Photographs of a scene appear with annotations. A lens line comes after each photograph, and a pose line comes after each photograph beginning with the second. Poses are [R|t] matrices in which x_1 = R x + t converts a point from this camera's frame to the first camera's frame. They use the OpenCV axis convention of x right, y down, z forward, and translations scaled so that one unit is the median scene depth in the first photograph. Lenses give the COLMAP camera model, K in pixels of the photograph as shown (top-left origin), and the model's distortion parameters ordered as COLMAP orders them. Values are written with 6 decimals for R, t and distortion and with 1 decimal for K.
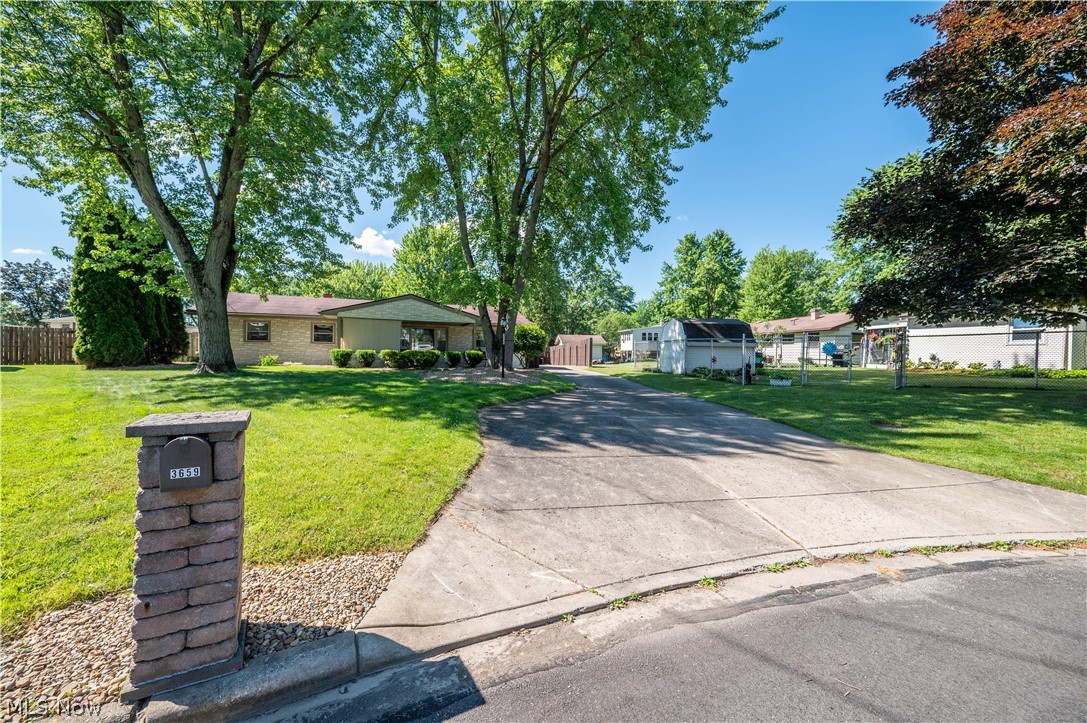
lens RADIAL K [[434.3, 0, 541.8], [0, 434.3, 363.8], [0, 0, 1]] dist [-0.000117, -0.000198]
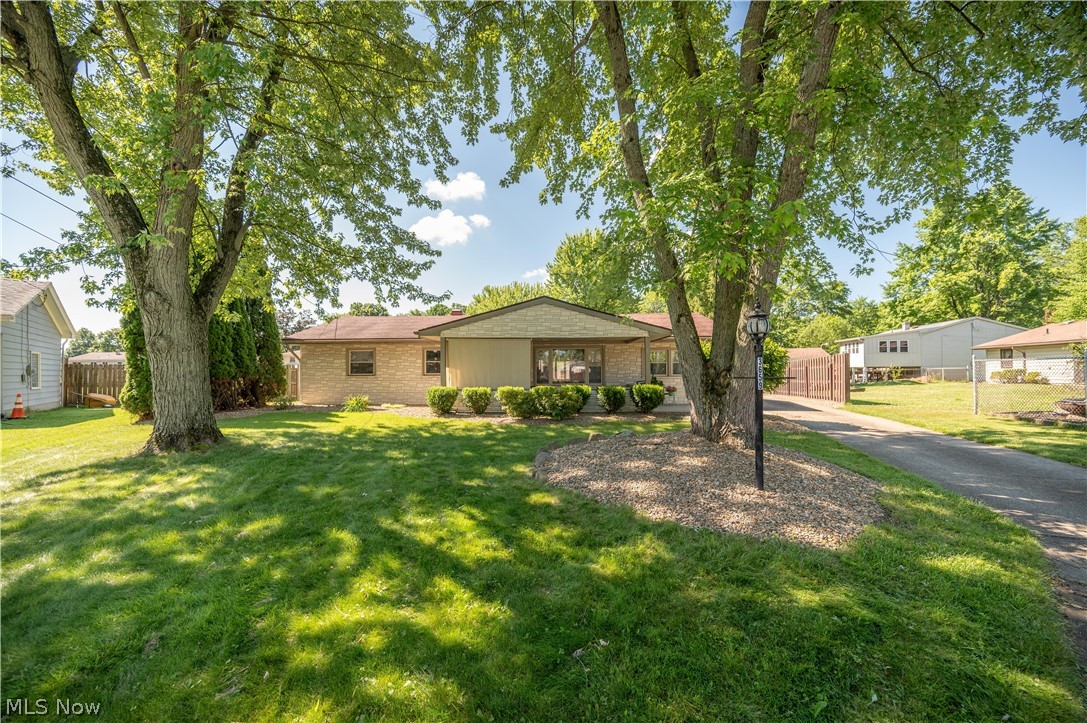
lens RADIAL K [[434.3, 0, 541.8], [0, 434.3, 363.8], [0, 0, 1]] dist [-0.000117, -0.000198]
pose [[0.935198, -0.028864, -0.352948, -0.031812], [0.014427, 0.998951, -0.043468, -0.013197], [0.353833, 0.035559, 0.934633, 0.155434]]
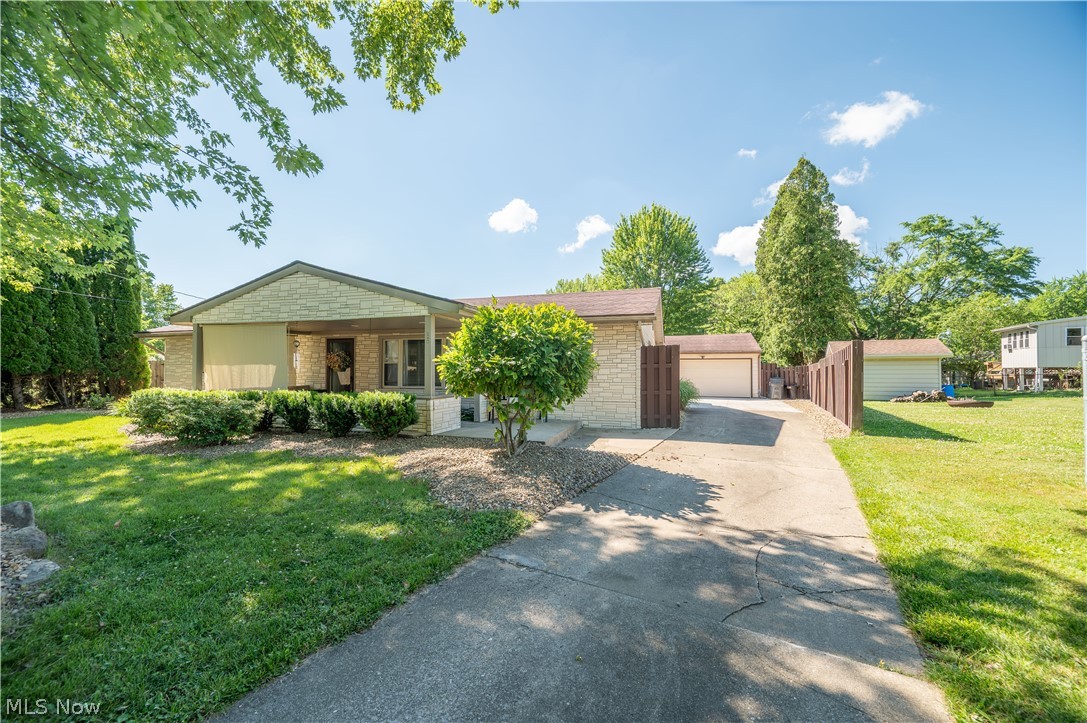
lens RADIAL K [[423.9, 0, 549.9], [0, 423.9, 362.9], [0, 0, 1]] dist [-0.001891, 0.000216]
pose [[0.798432, -0.024377, -0.601591, 0.061637], [-0.001722, 0.999083, -0.042769, -0.015102], [0.602082, 0.035185, 0.797658, 0.310335]]
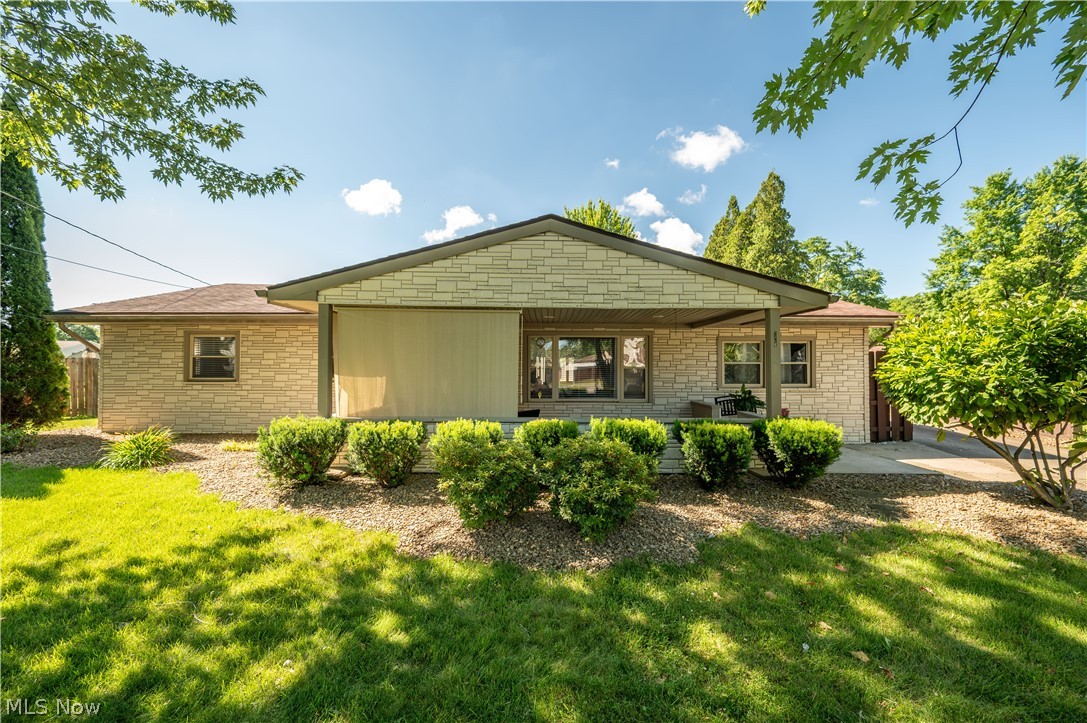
lens RADIAL K [[434.3, 0, 541.8], [0, 434.3, 363.8], [0, 0, 1]] dist [-0.000117, -0.000198]
pose [[0.942347, -0.015496, -0.334278, -0.080951], [0.004935, 0.999462, -0.032419, -0.020511], [0.334600, 0.028900, 0.941917, 0.278357]]
